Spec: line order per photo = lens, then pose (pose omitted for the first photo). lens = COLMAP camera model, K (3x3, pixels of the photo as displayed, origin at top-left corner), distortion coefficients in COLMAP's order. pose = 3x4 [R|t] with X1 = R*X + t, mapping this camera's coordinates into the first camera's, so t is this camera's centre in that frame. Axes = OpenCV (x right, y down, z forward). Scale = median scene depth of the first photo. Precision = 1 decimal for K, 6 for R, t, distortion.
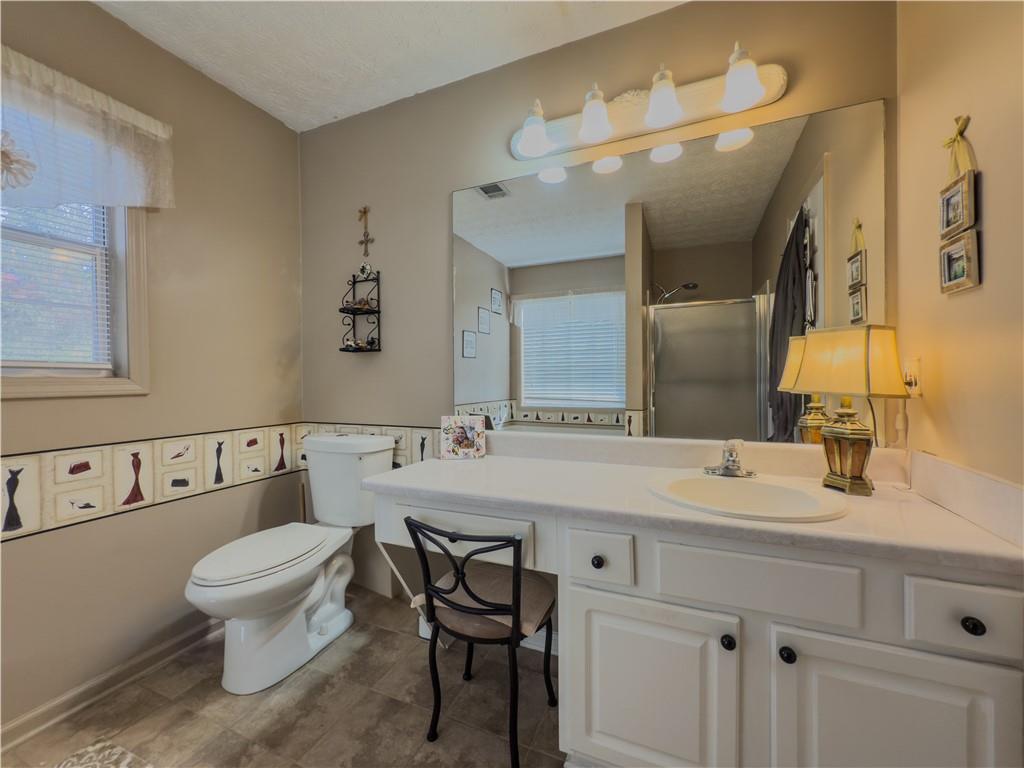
lens RADIAL K [[410.7, 0, 510.8], [0, 410.7, 382.4], [0, 0, 1]] dist [0.002912, 0.000148]
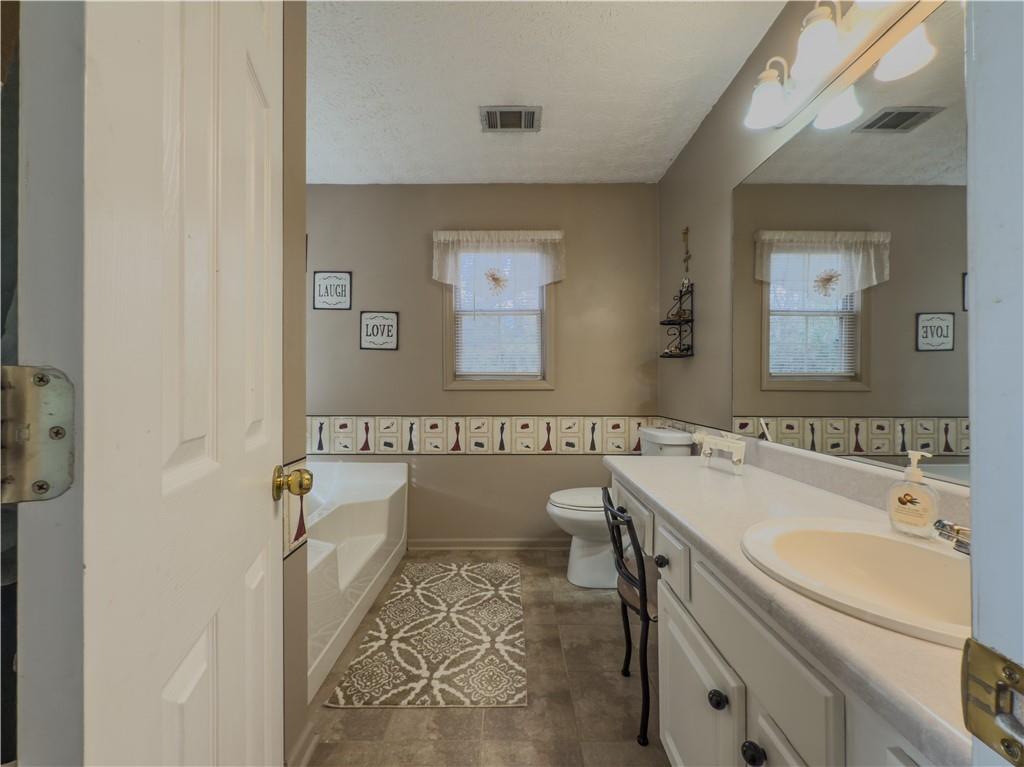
lens RADIAL K [[410.7, 0, 510.6], [0, 410.7, 381.5], [0, 0, 1]] dist [0.002912, 0.000148]
pose [[0.391731, 0.006347, -0.920058, 0.643622], [-0.009544, 0.999950, 0.002835, -0.008474], [0.920030, 0.007671, 0.391772, 0.158342]]
